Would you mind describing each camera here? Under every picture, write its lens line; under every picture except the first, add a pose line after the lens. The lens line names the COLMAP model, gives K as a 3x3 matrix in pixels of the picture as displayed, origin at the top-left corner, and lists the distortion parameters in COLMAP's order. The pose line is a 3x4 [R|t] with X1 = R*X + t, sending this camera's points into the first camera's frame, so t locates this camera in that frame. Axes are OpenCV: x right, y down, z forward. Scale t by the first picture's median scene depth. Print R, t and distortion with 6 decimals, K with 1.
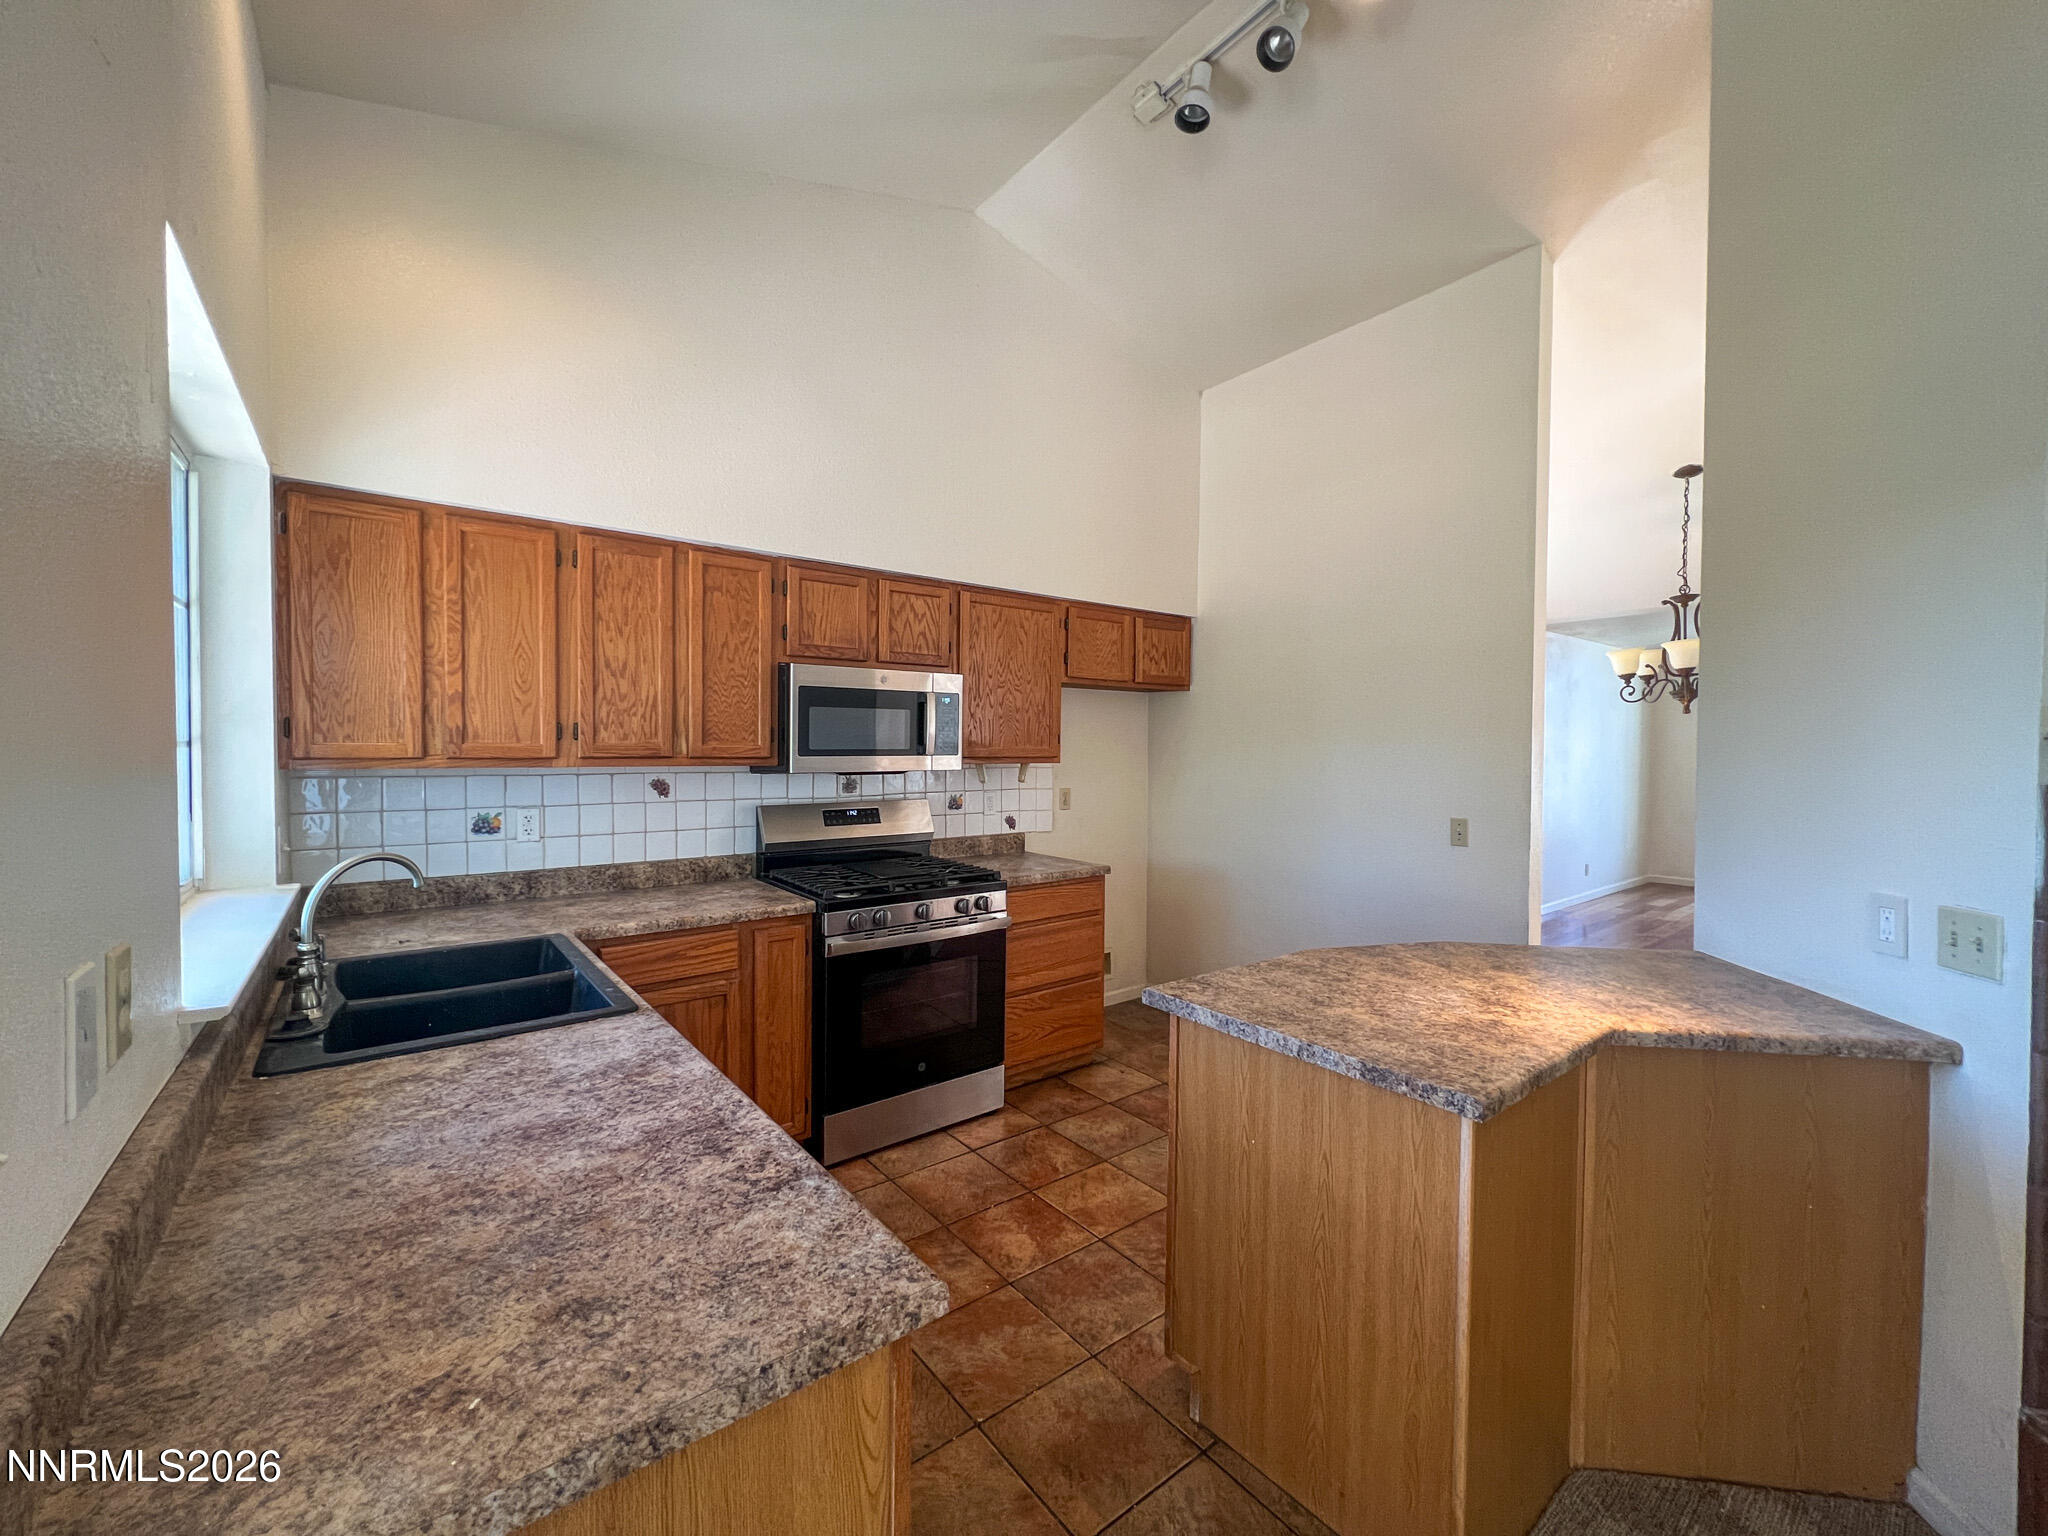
lens RADIAL K [[823.3, 0, 1016.6], [0, 823.3, 764.5], [0, 0, 1]] dist [-0.003148, -0.000168]
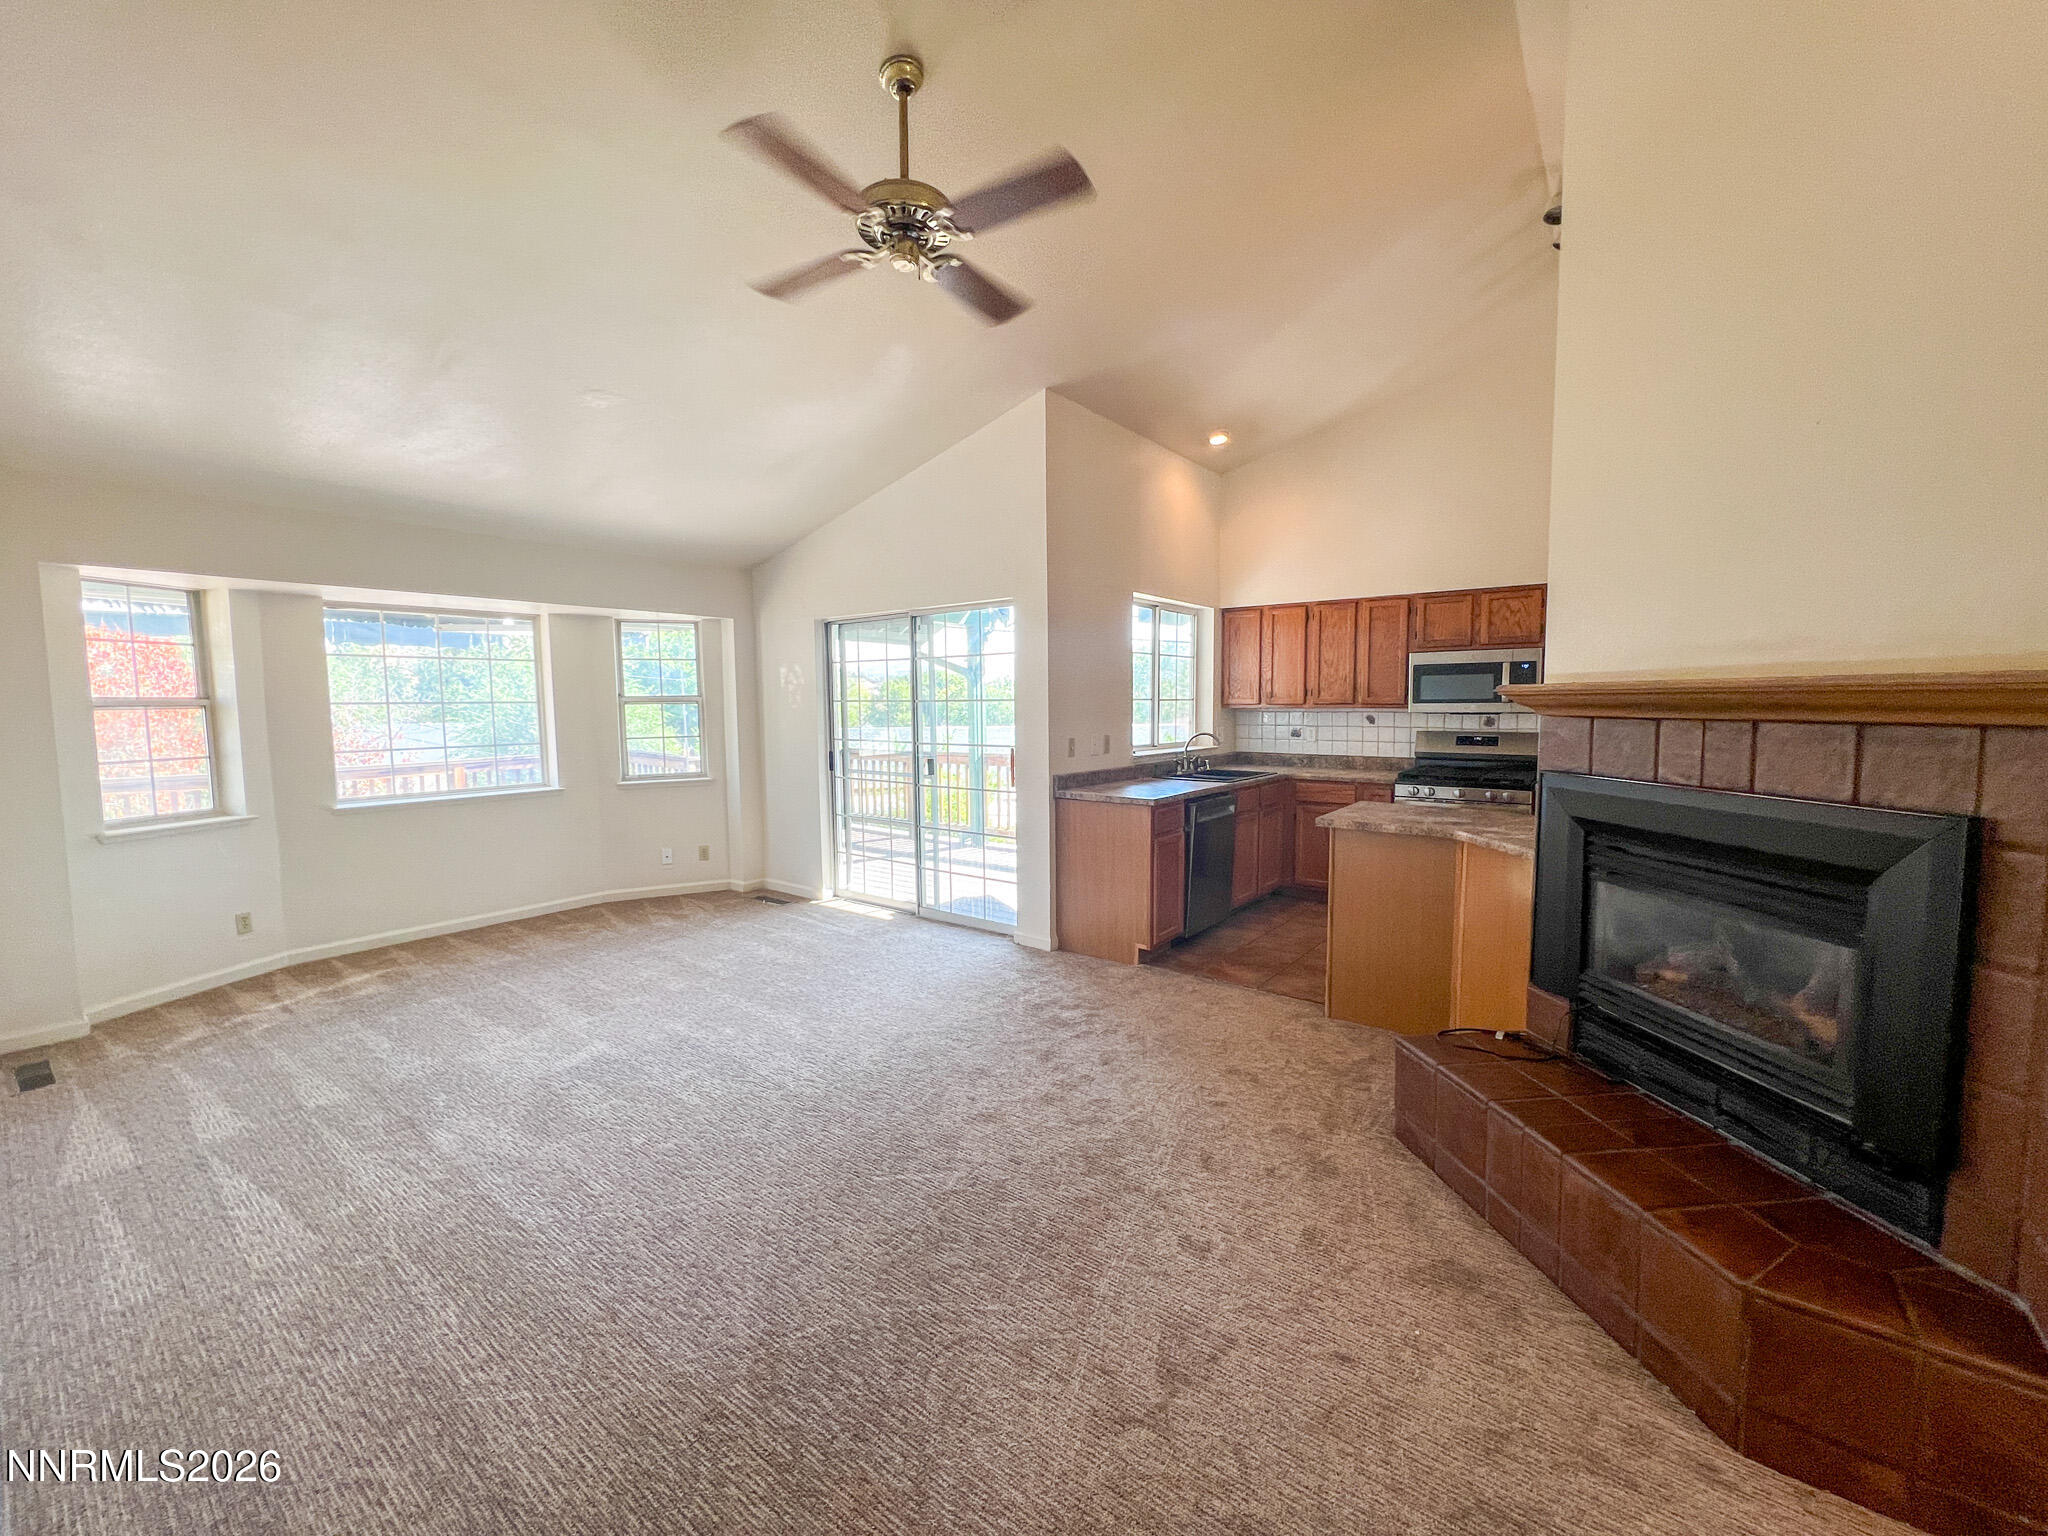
lens RADIAL K [[823.2, 0, 1024.0], [0, 823.2, 768.0], [0, 0, 1]] dist [0.000157, -0.000129]
pose [[0.249325, 0.072331, -0.965715, 1.254047], [-0.011149, 0.997355, 0.071823, 0.011655], [0.968356, -0.007141, 0.249472, -0.293617]]
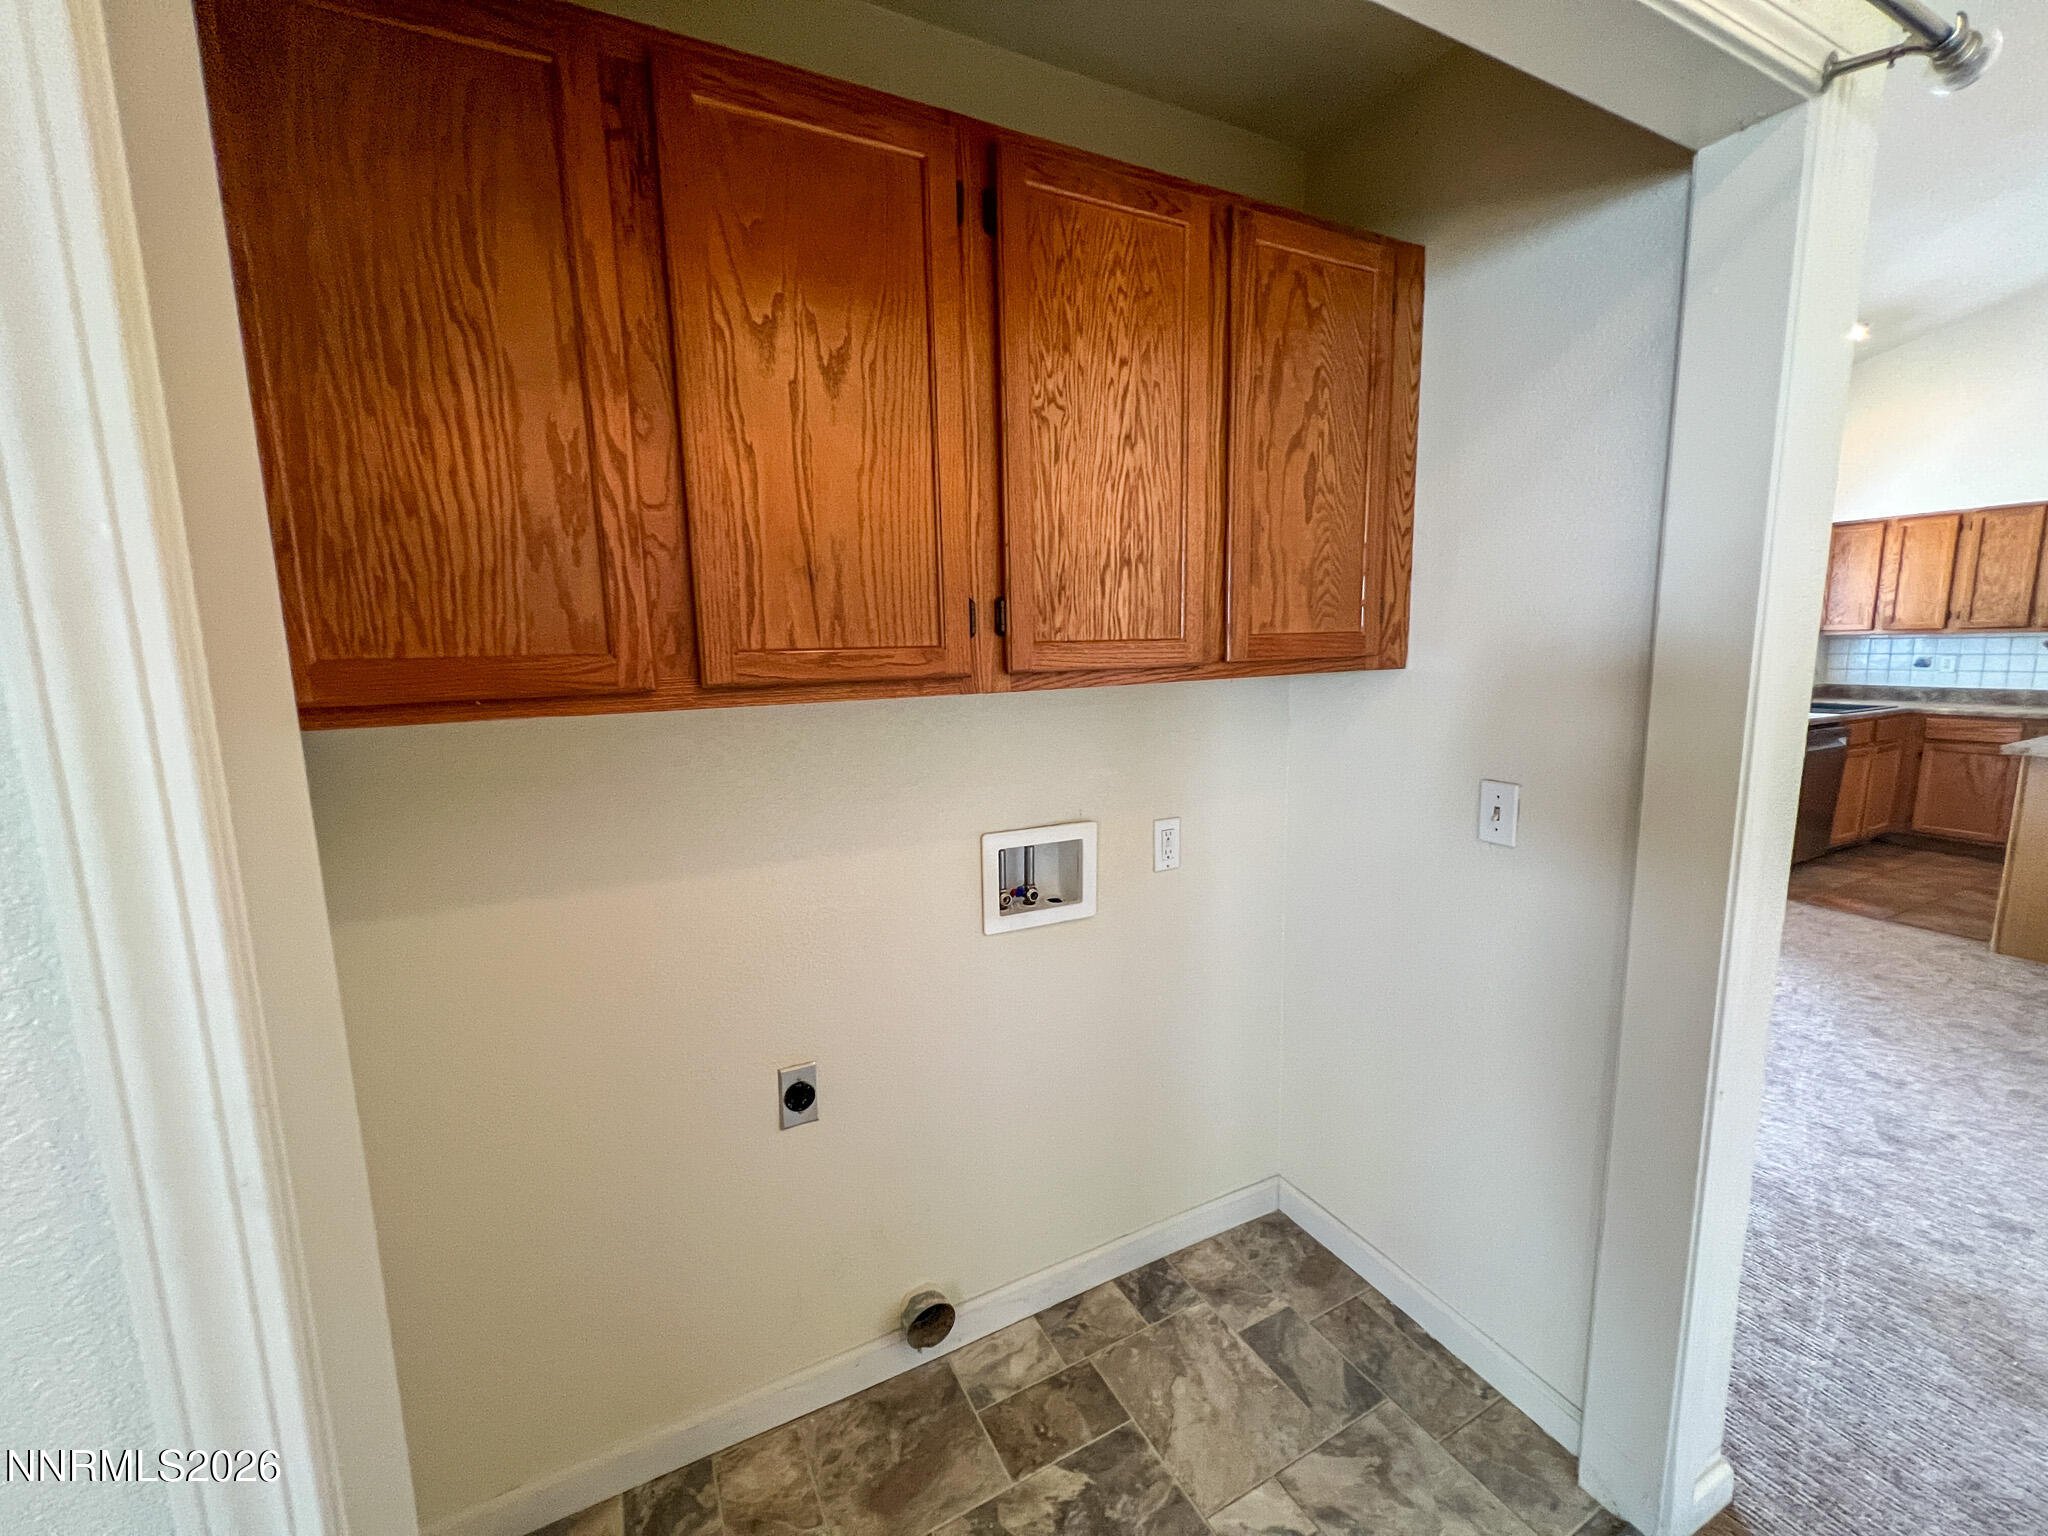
lens RADIAL K [[825.4, 0, 1024.0], [0, 825.4, 768.0], [0, 0, 1]] dist [-0.000389, 0.000123]
pose [[-0.191784, 0.143957, -0.970822, 1.585371], [-0.000540, 0.989168, 0.146784, 0.028327], [0.981437, 0.028675, -0.189628, -0.695972]]
